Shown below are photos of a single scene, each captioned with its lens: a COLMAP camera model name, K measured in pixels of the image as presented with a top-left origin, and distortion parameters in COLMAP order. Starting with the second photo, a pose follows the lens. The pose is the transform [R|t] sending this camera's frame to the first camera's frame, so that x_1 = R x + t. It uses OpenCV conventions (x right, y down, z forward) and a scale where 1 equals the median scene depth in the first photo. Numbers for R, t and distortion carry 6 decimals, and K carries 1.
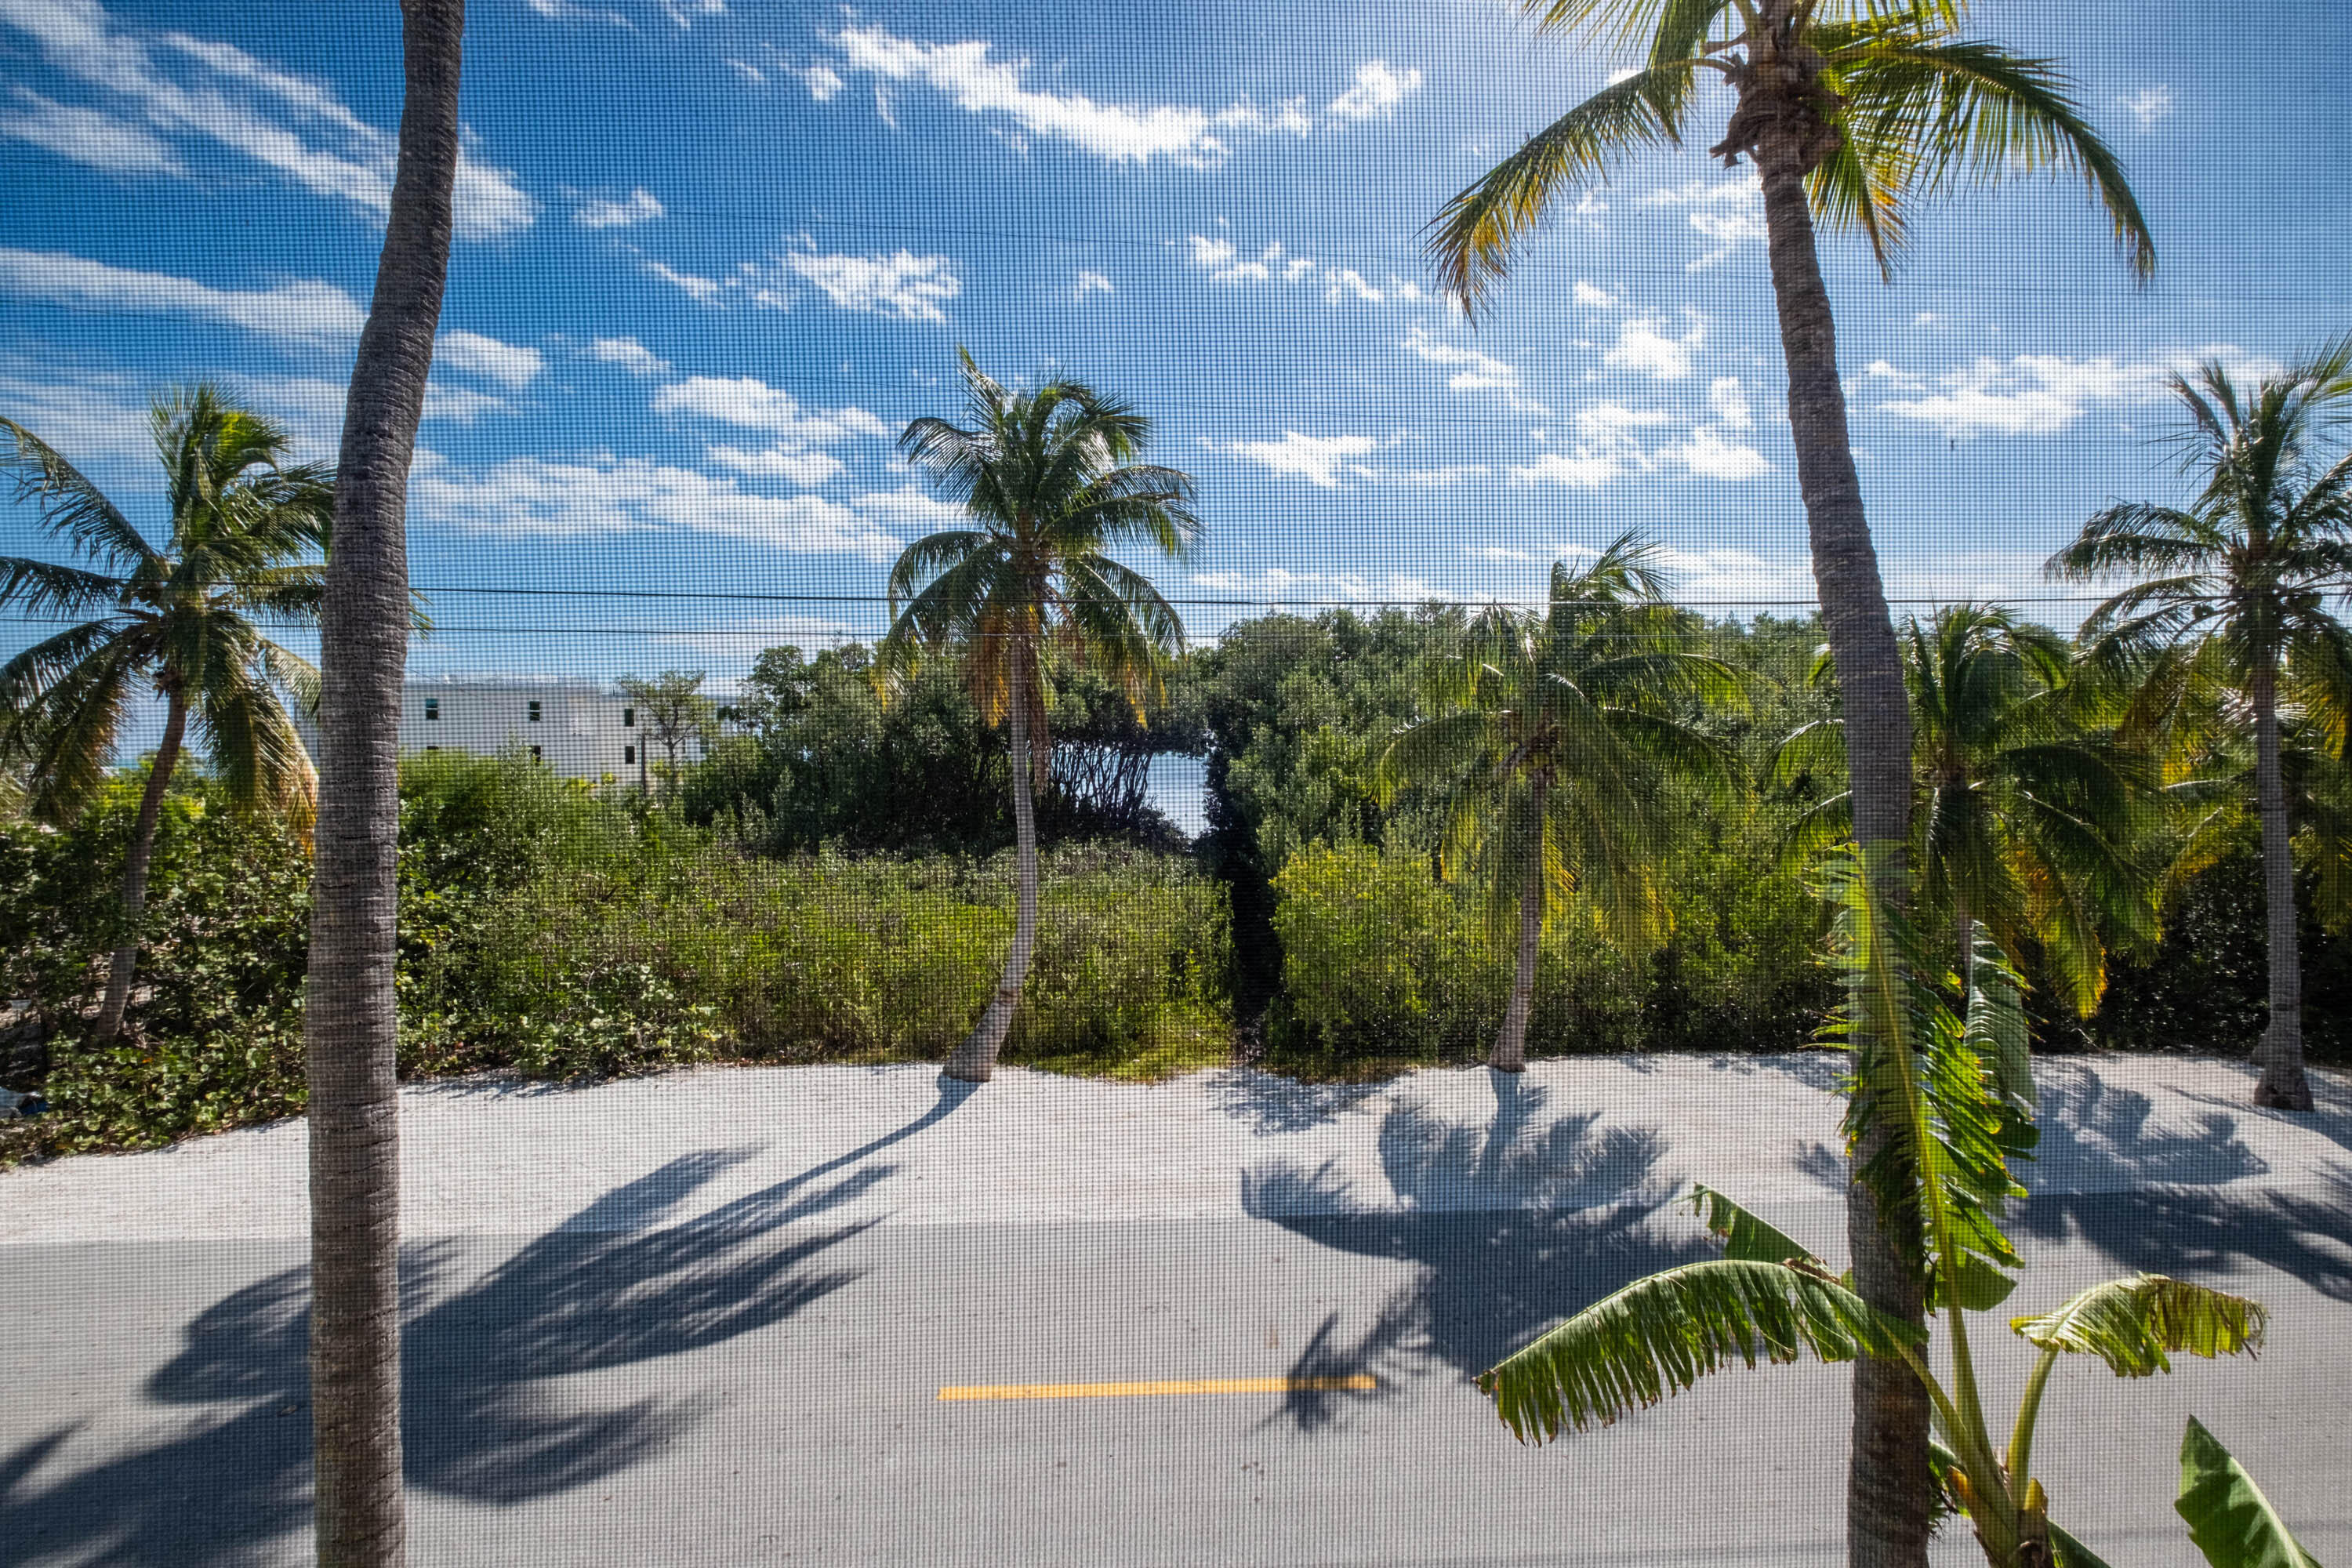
lens RADIAL K [[1000.1, 0, 1171.9], [0, 1000.1, 771.3], [0, 0, 1]] dist [-0.009851, -0.000458]
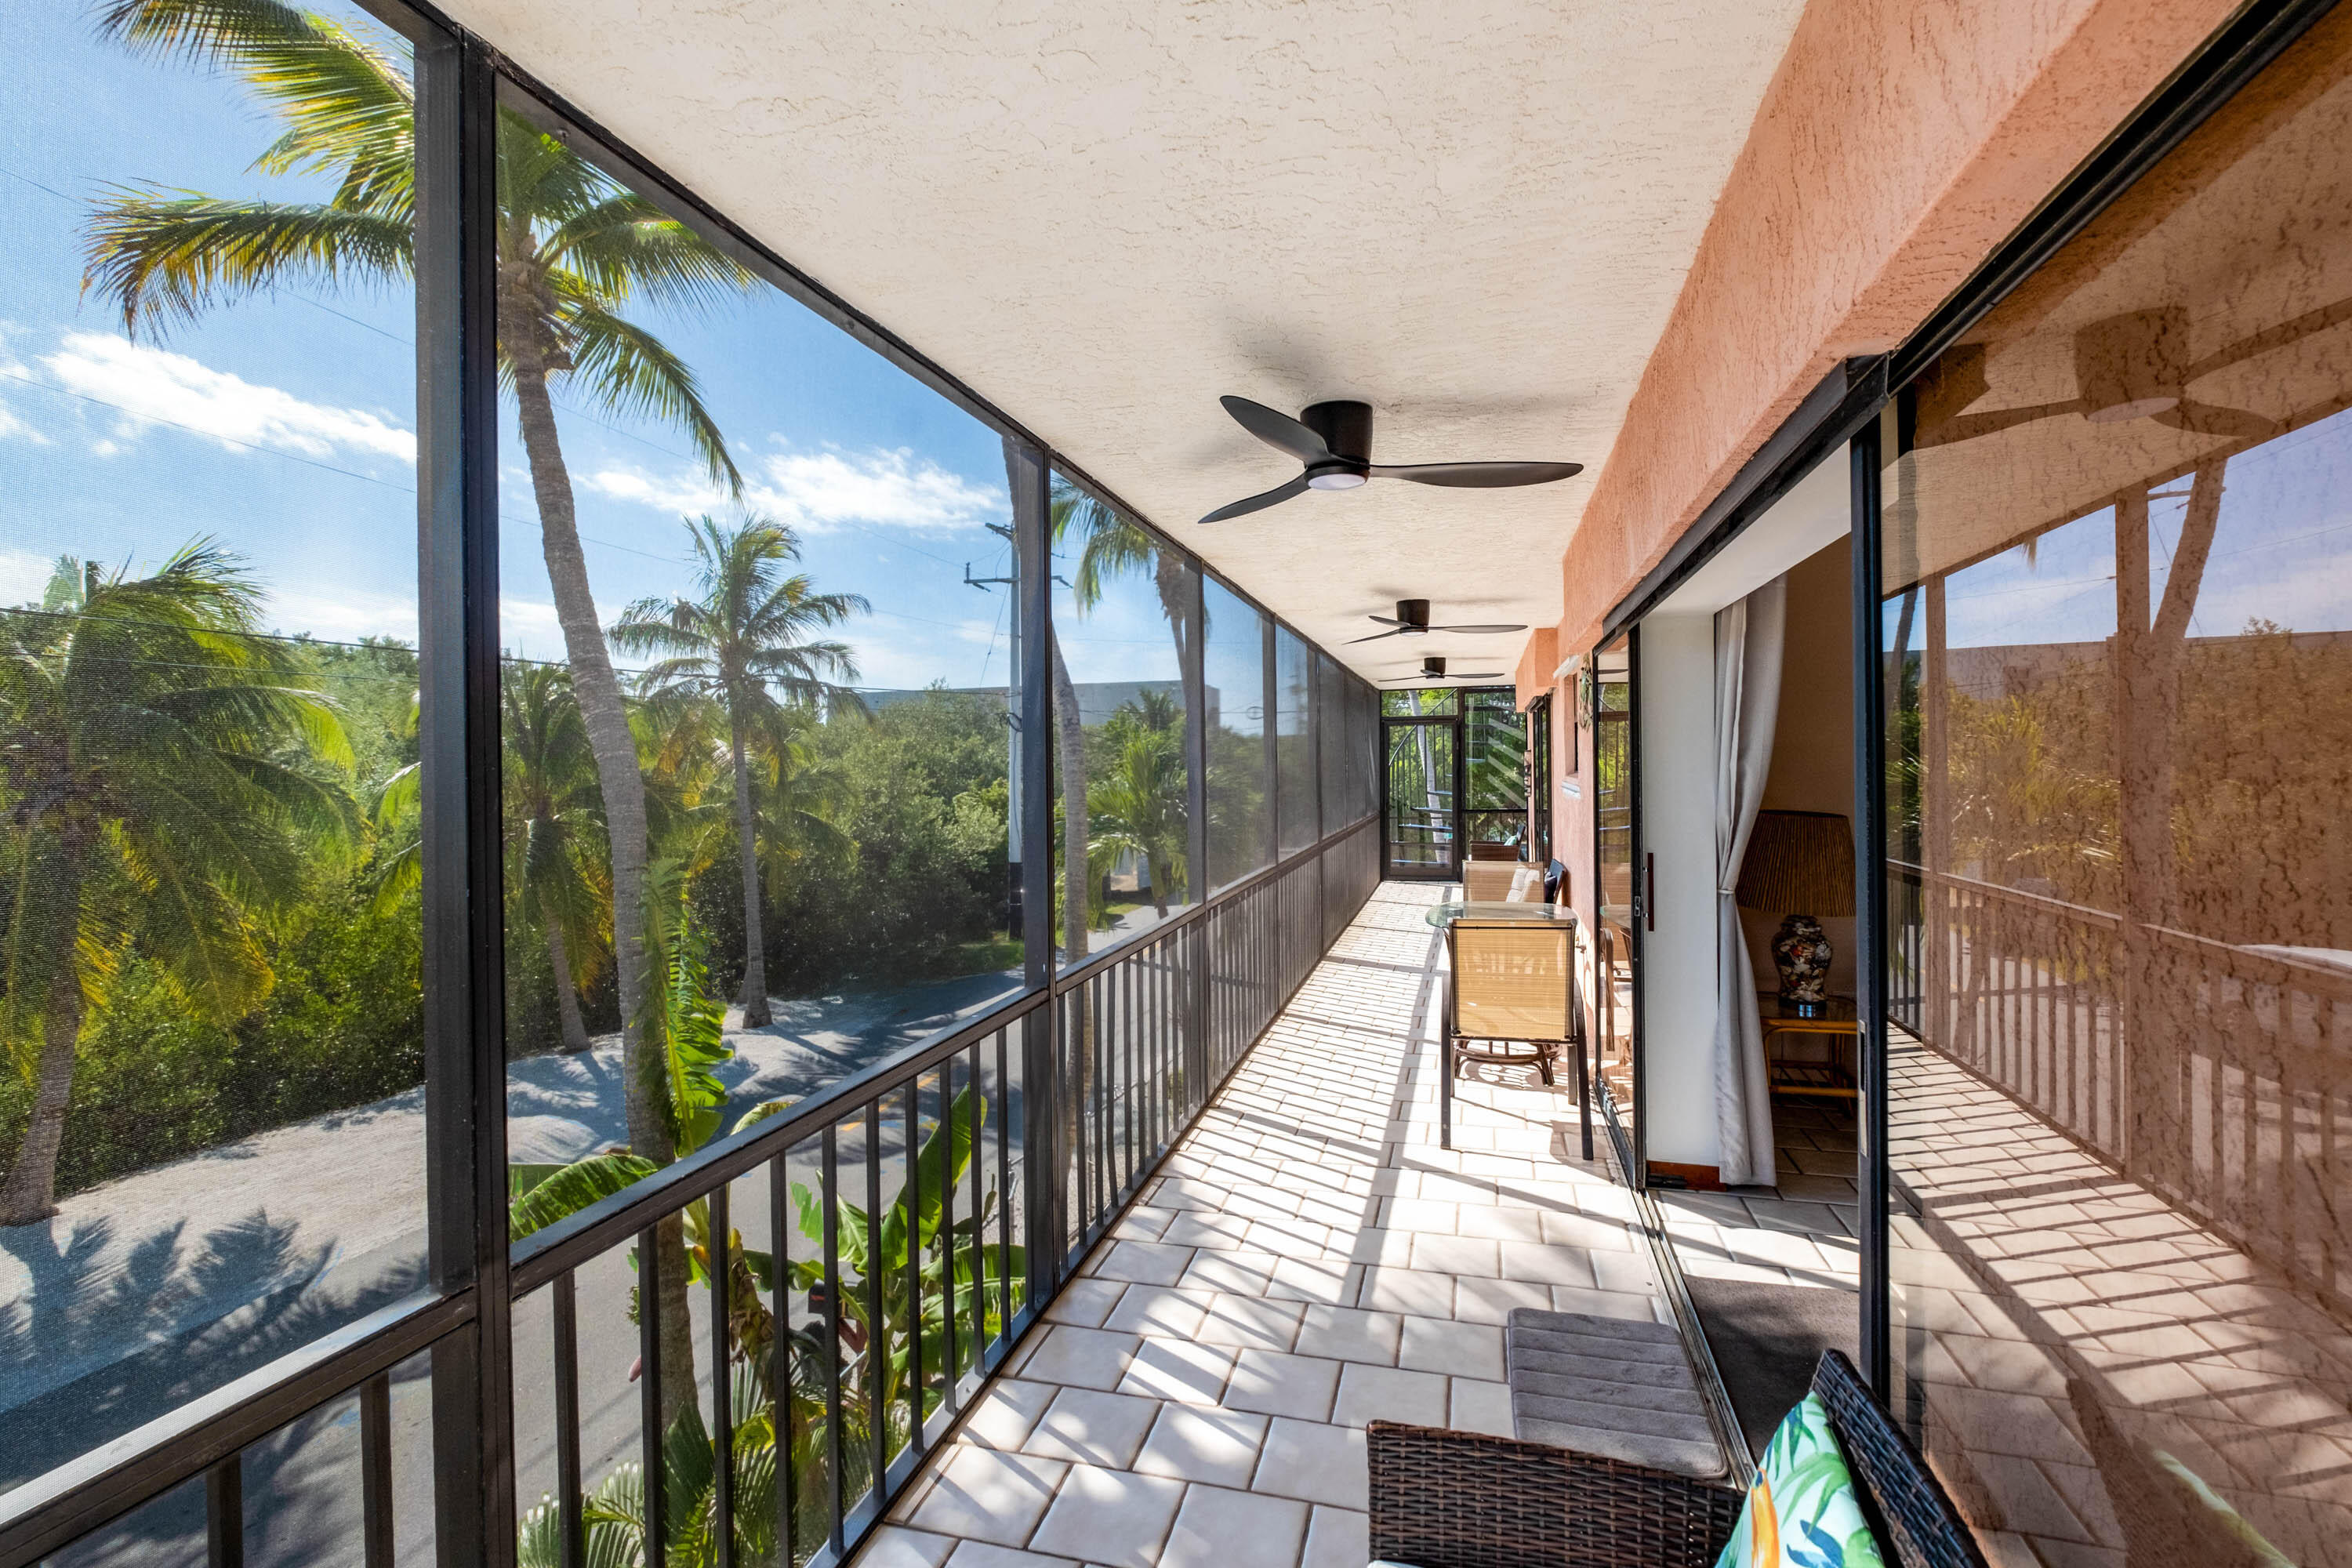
lens RADIAL K [[1000.1, 0, 1171.9], [0, 1000.1, 771.3], [0, 0, 1]] dist [-0.009851, -0.000458]
pose [[0.304549, 0.000705, 0.952496, -0.099777], [0.028769, 0.999537, -0.009938, -0.007013], [-0.952062, 0.030429, 0.304388, -0.051964]]
